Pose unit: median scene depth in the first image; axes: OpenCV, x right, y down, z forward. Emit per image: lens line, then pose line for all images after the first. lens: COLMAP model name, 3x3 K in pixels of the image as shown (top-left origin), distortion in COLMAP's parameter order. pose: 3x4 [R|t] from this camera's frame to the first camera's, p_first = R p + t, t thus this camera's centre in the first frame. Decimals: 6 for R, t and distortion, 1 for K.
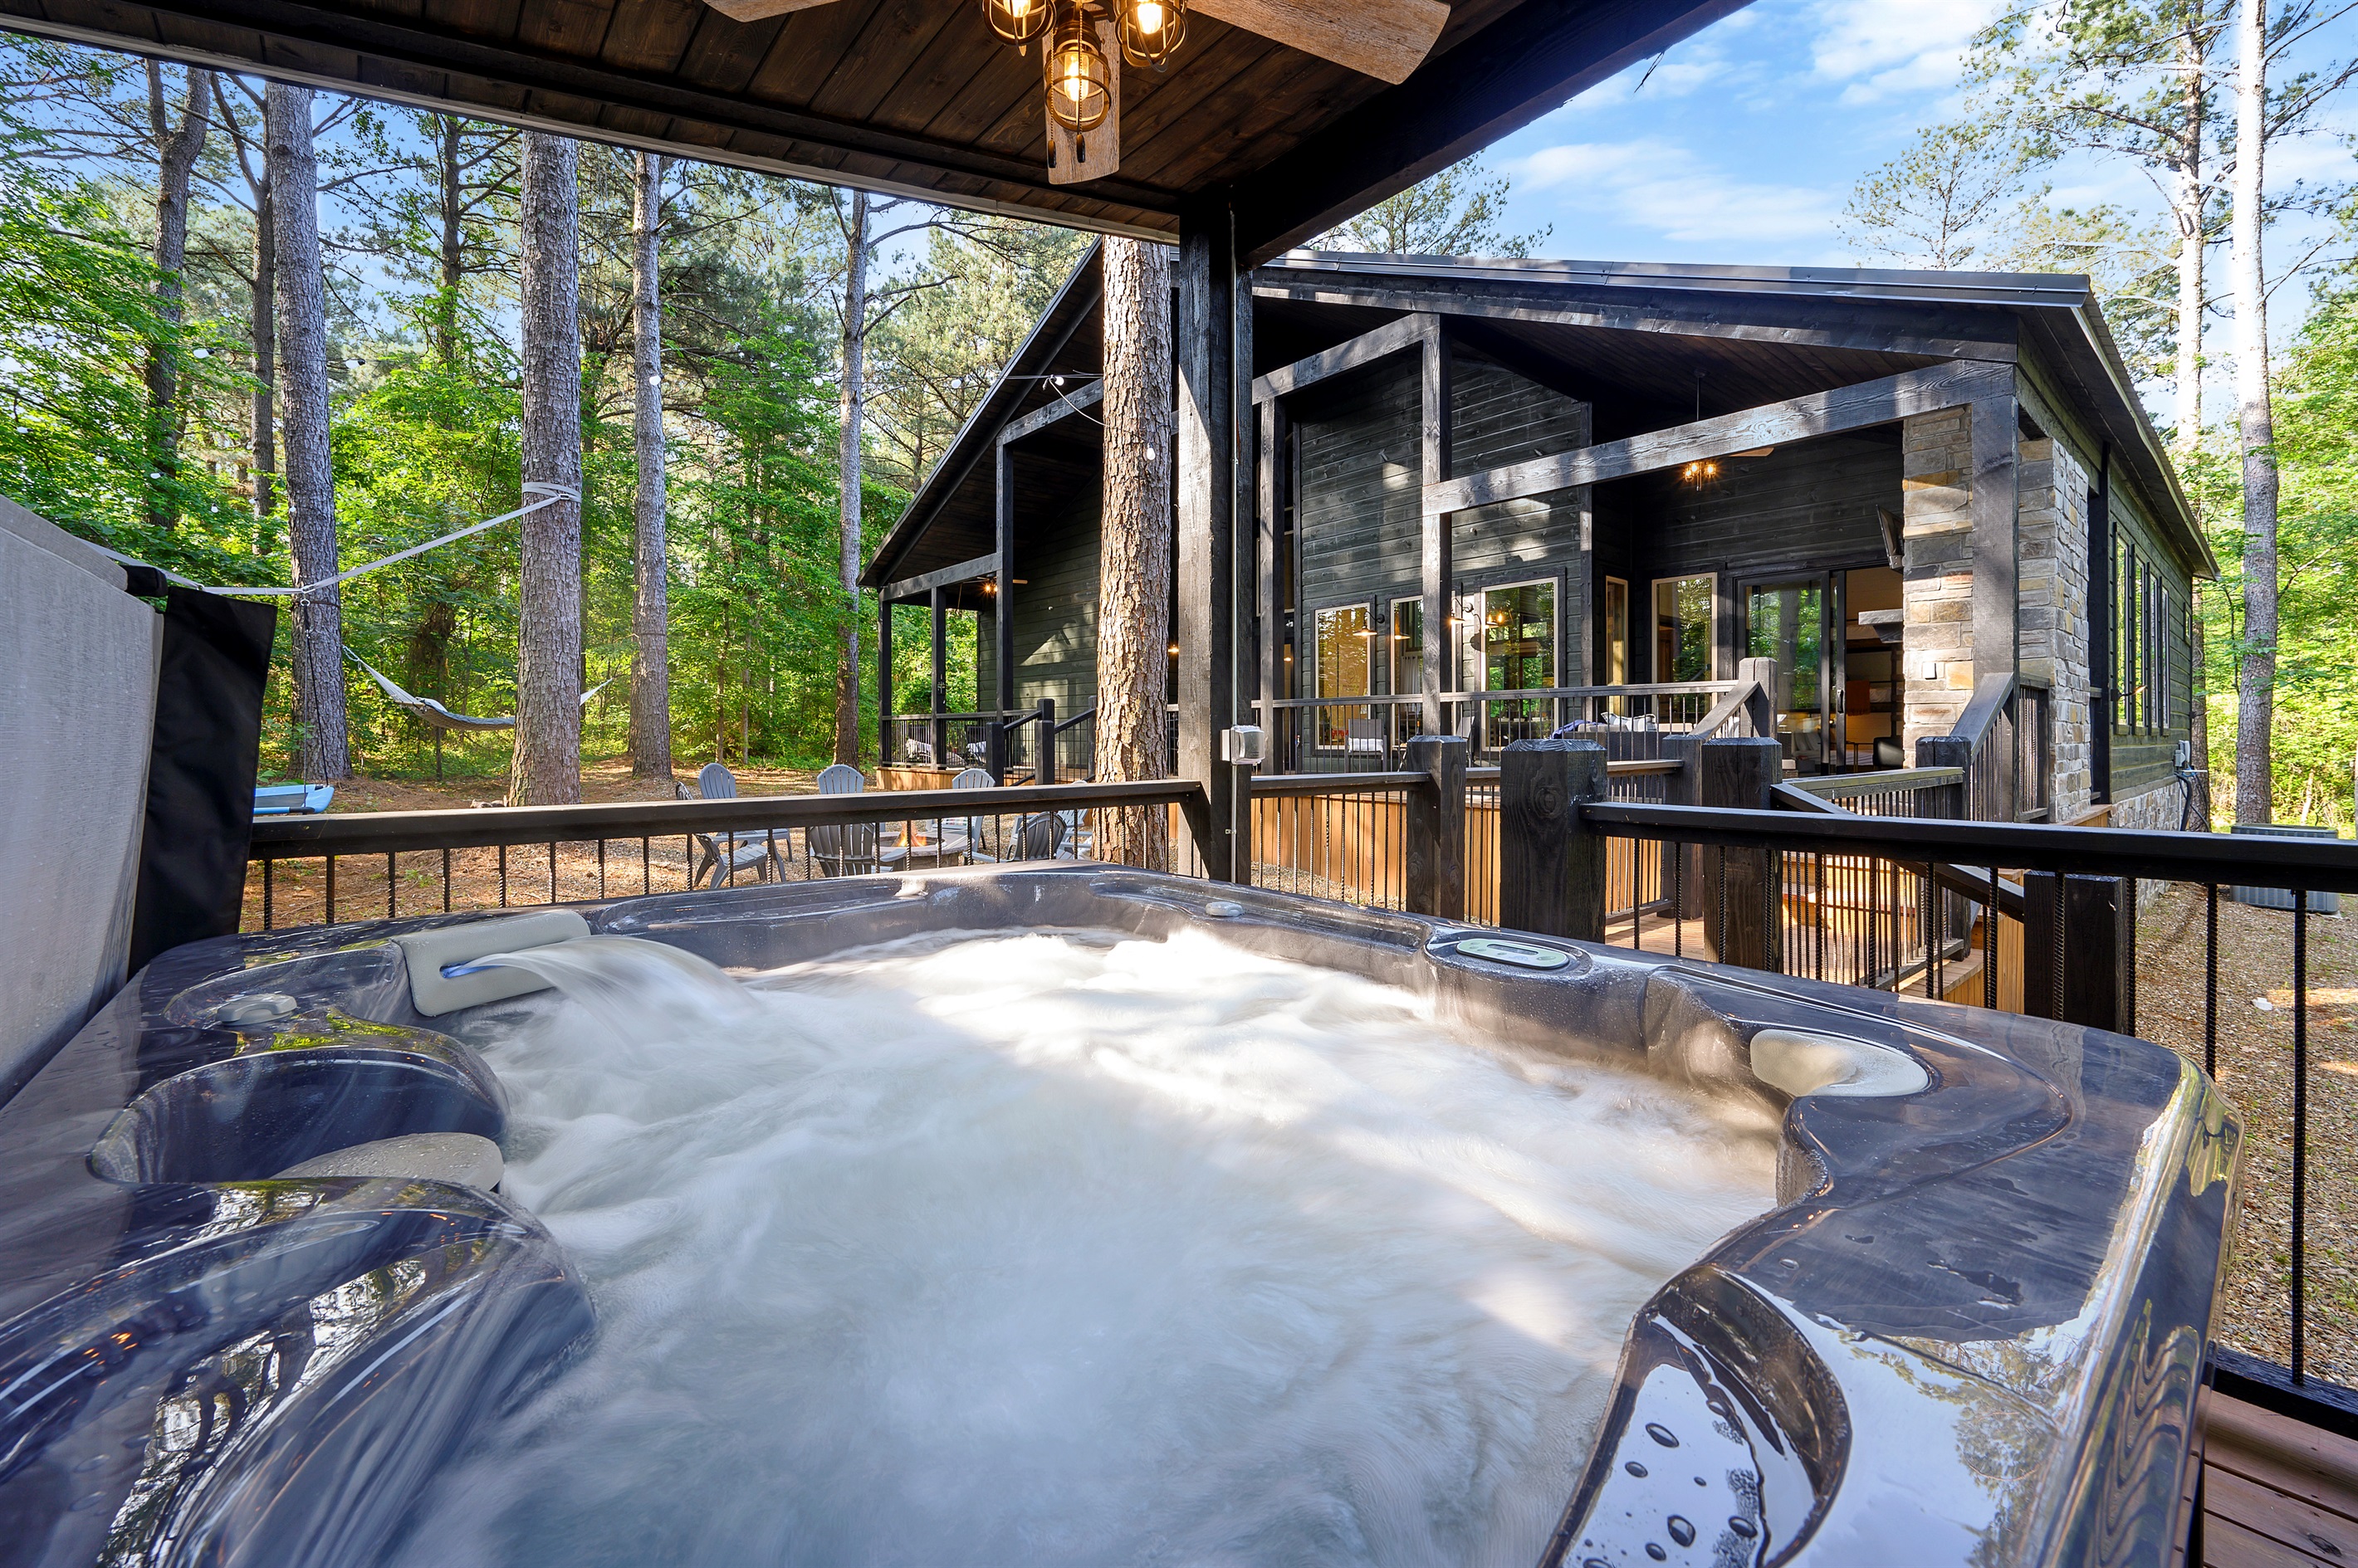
lens RADIAL K [[929.3, 0, 1168.5], [0, 929.3, 747.5], [0, 0, 1]] dist [-0.005848, 0.001336]
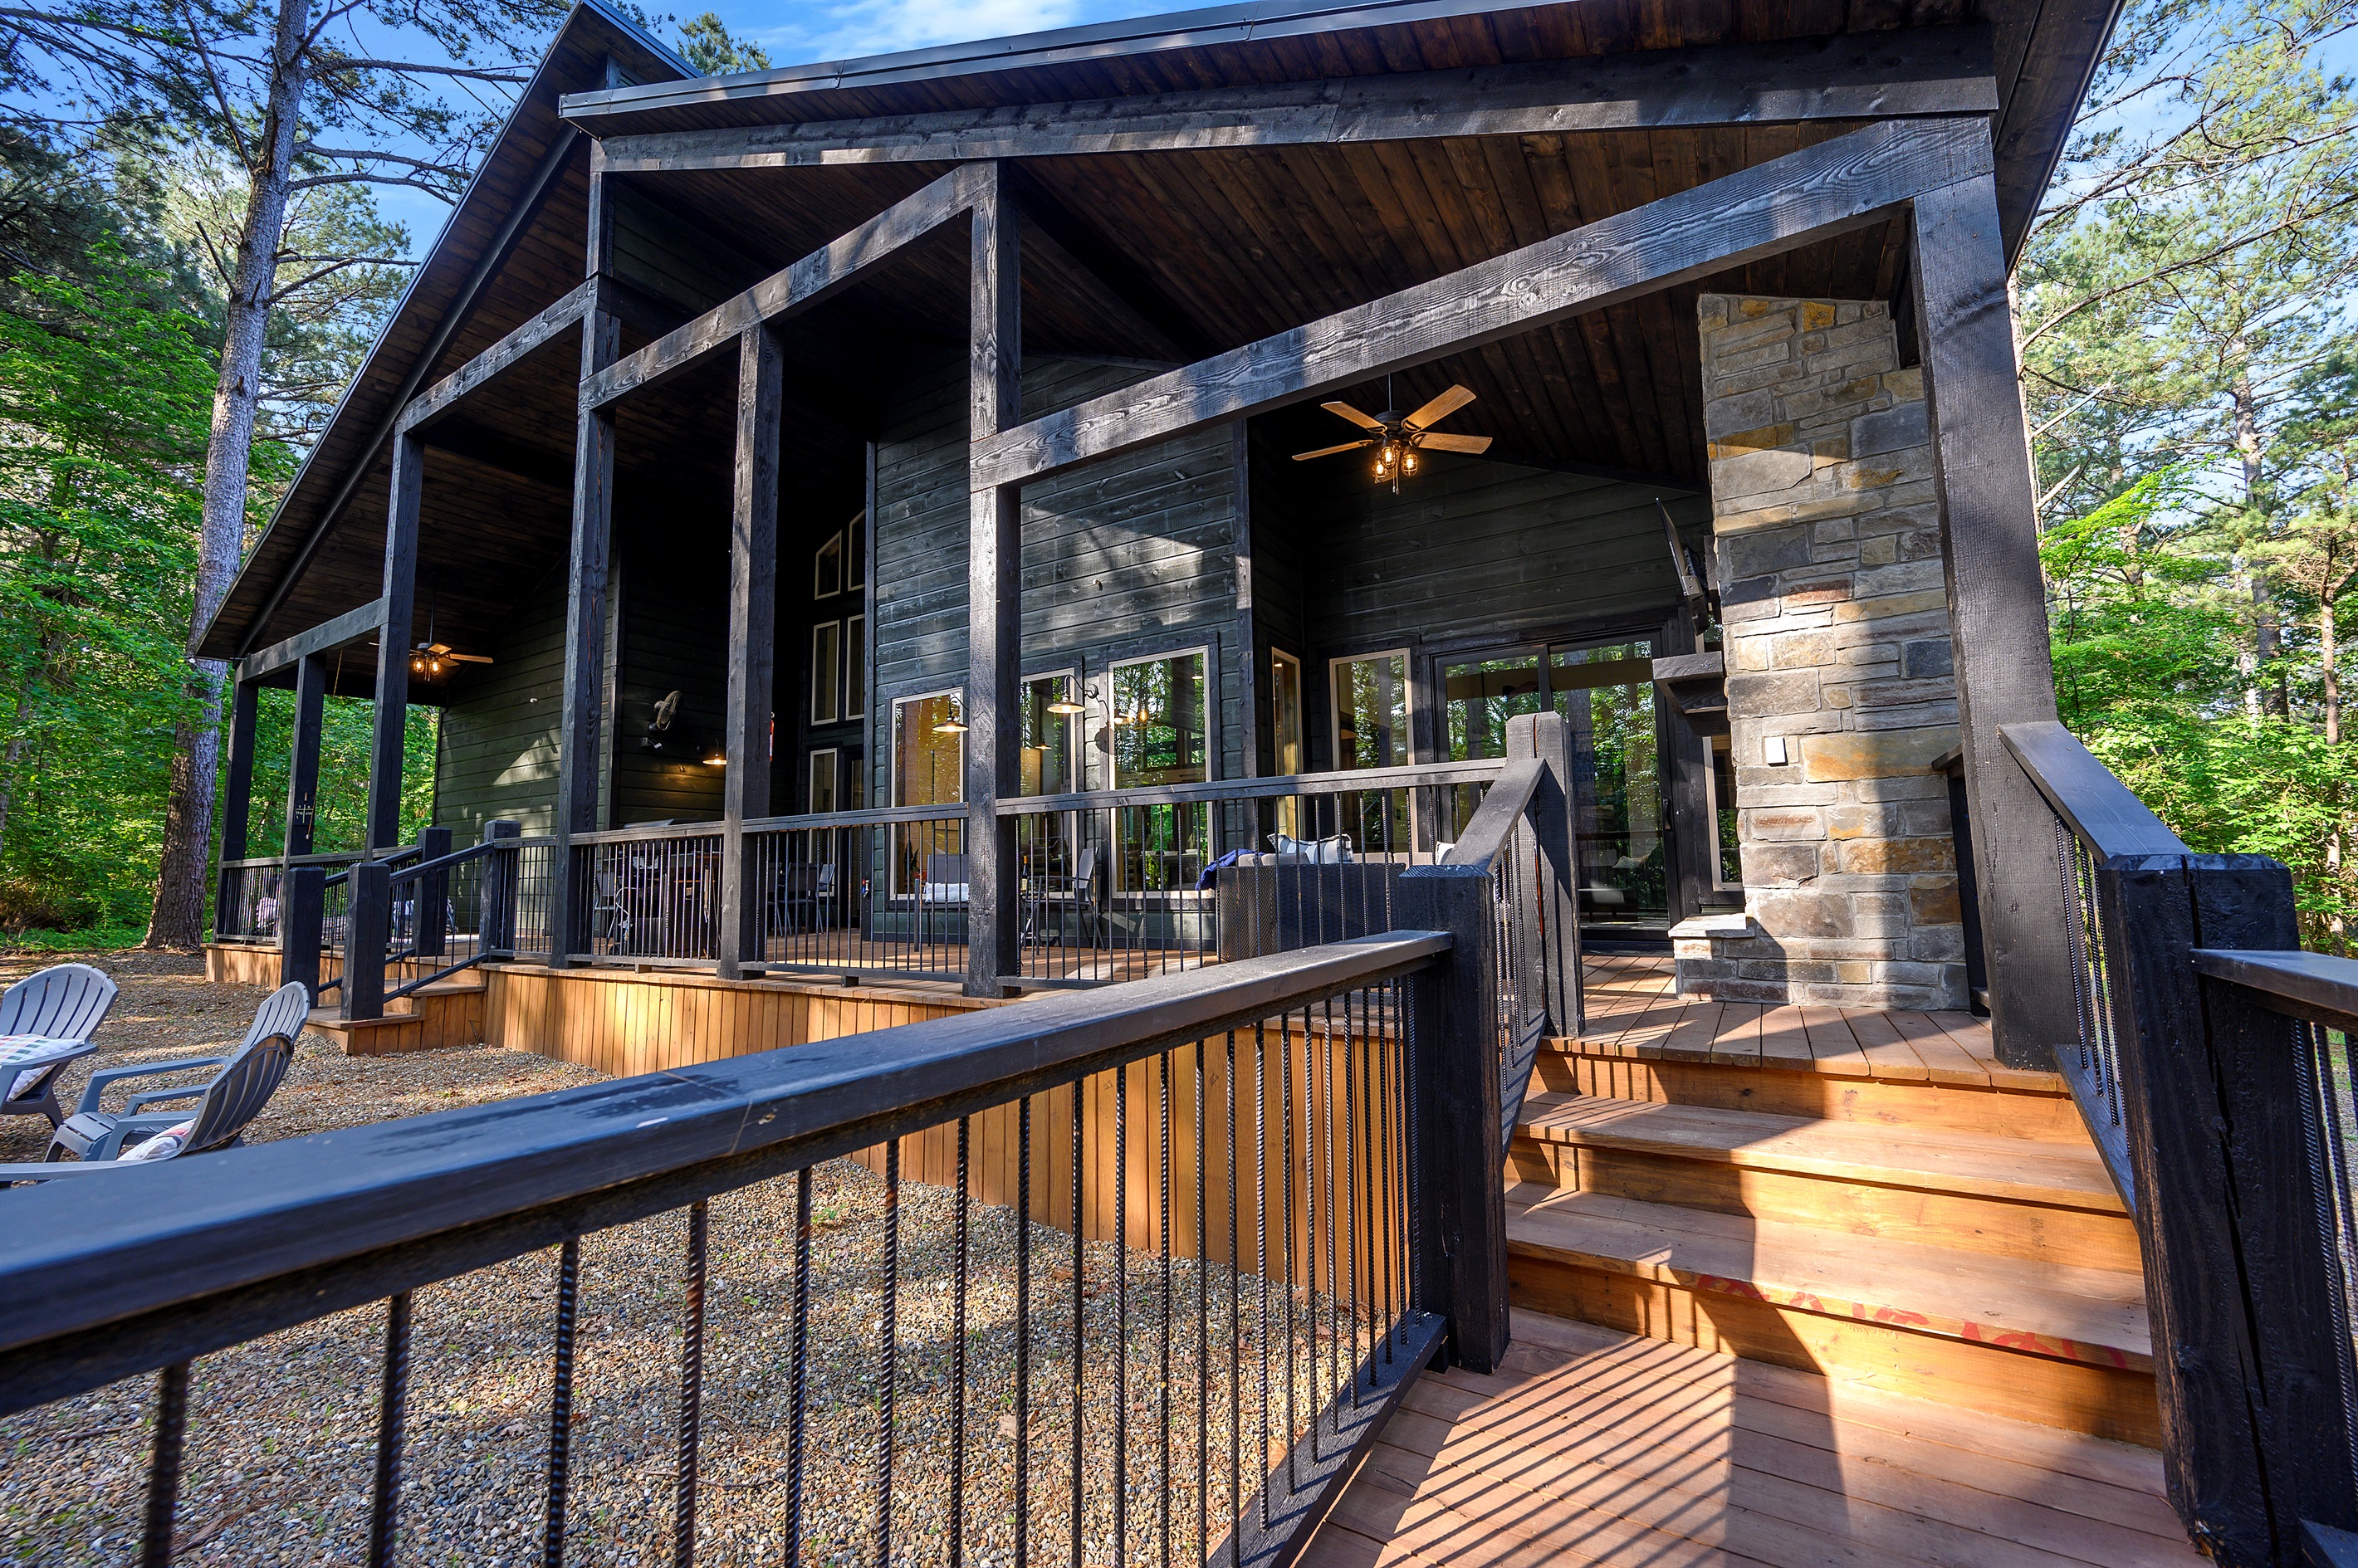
lens RADIAL K [[929.3, 0, 1161.3], [0, 929.3, 781.5], [0, 0, 1]] dist [-0.005848, 0.001336]
pose [[0.950883, 0.013731, 0.309245, 0.174076], [0.022764, 0.993209, -0.114096, -0.003445], [-0.308711, 0.115531, 0.944113, 0.370269]]
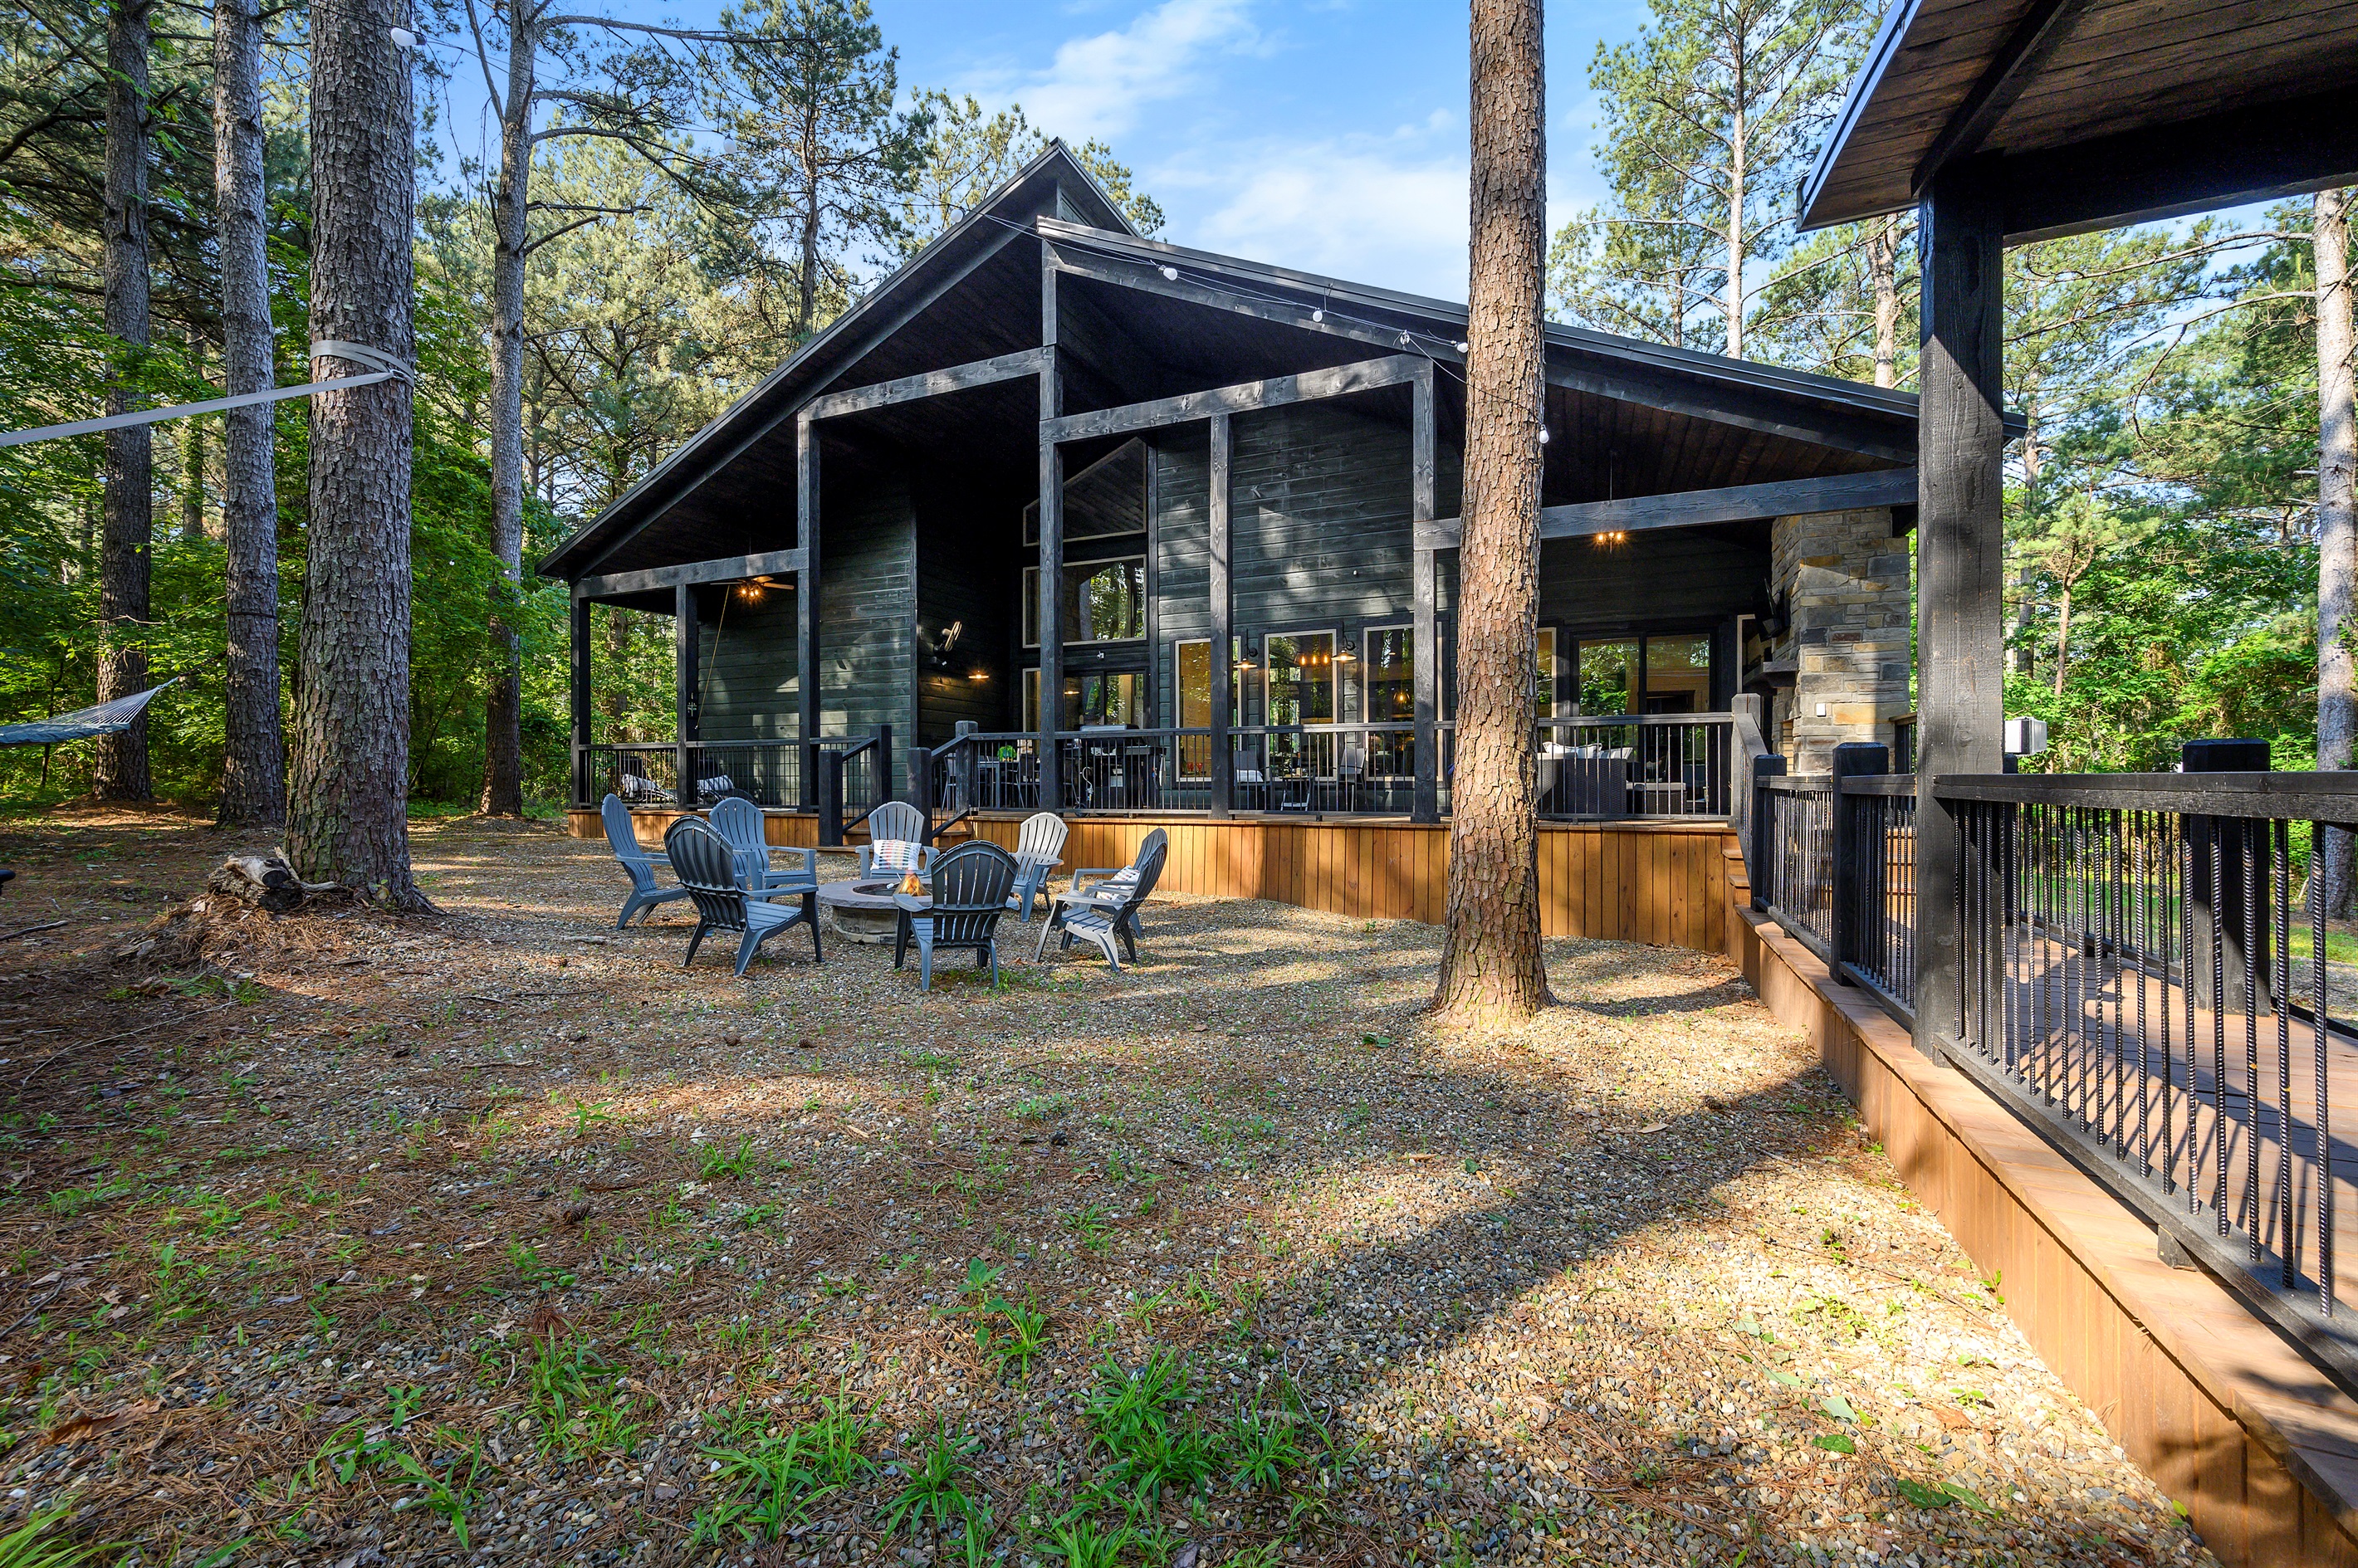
lens RADIAL K [[929.3, 0, 1170.8], [0, 929.3, 777.7], [0, 0, 1]] dist [-0.005848, 0.001336]
pose [[0.899357, -0.001546, 0.437212, -0.351310], [0.009294, 0.999835, -0.015582, 0.015011], [-0.437116, 0.018077, 0.899224, 0.159815]]
